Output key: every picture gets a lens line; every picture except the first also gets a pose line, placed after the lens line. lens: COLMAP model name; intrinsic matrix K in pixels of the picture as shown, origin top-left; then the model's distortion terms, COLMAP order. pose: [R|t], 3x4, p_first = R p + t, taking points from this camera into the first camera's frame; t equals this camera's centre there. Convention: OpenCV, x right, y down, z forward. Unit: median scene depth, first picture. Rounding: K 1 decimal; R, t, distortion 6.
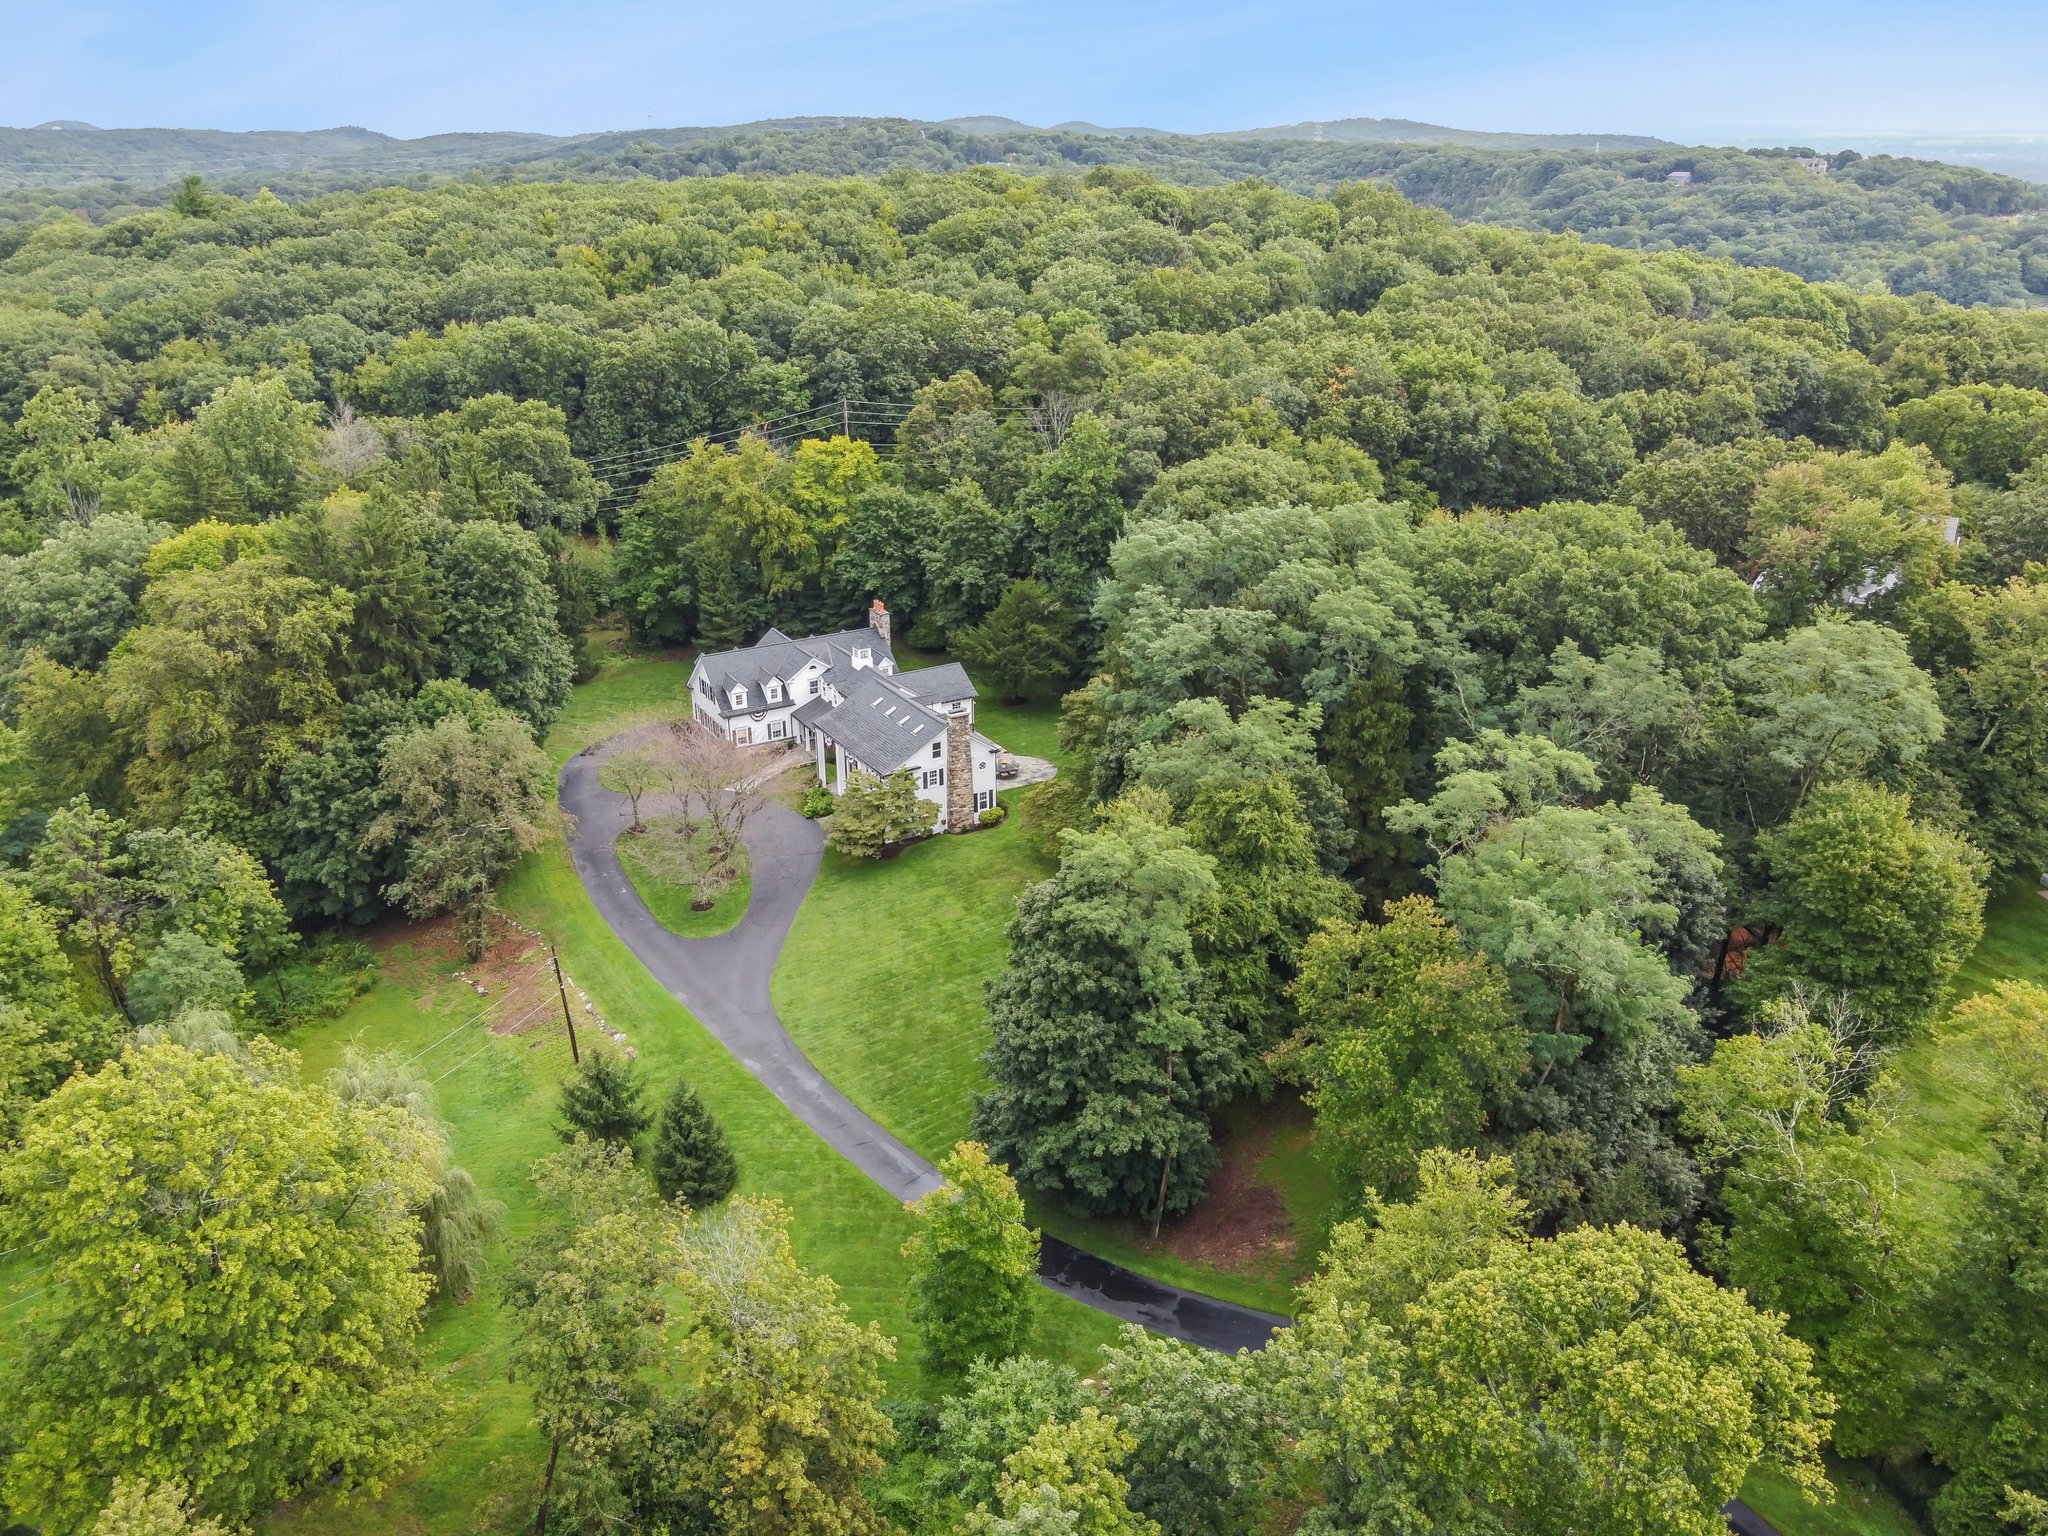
lens RADIAL K [[1566.8, 0, 1024.0], [0, 1566.8, 768.0], [0, 0, 1]] dist [0.010121, 0.004311]
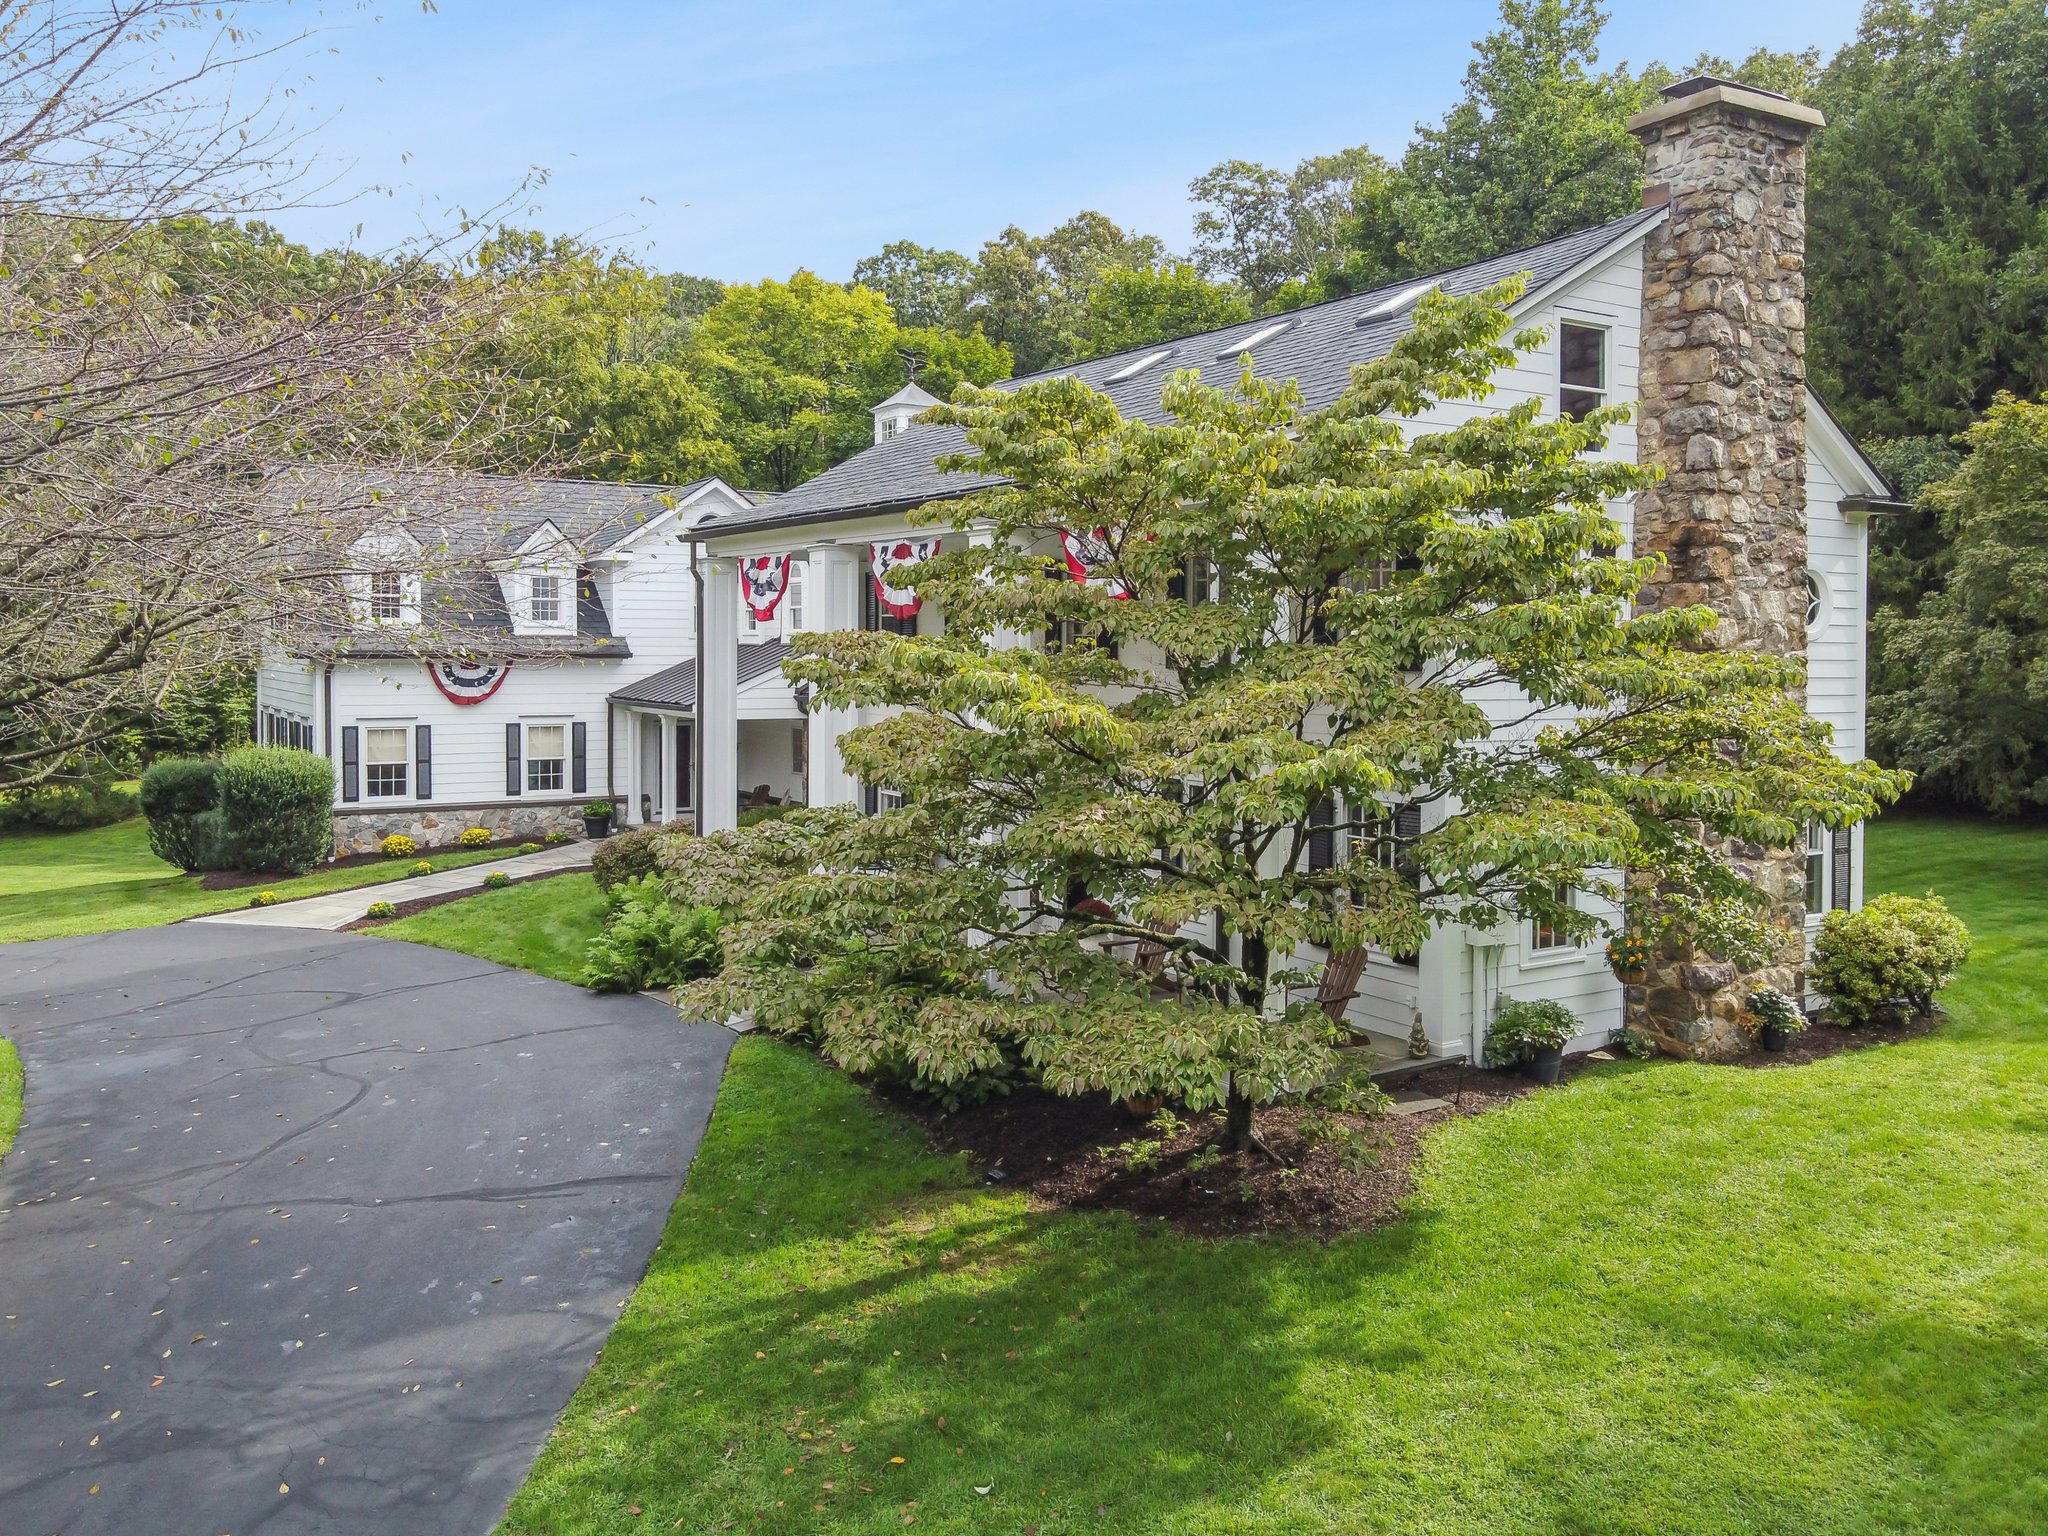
lens RADIAL K [[1600.5, 0, 1010.8], [0, 1600.5, 673.6], [0, 0, 1]] dist [0.001316, 0.009853]
pose [[0.999360, 0.010628, 0.034147, -0.094645], [0.002166, 0.935076, -0.354440, 0.051676], [-0.035697, 0.354288, 0.934455, 0.763266]]
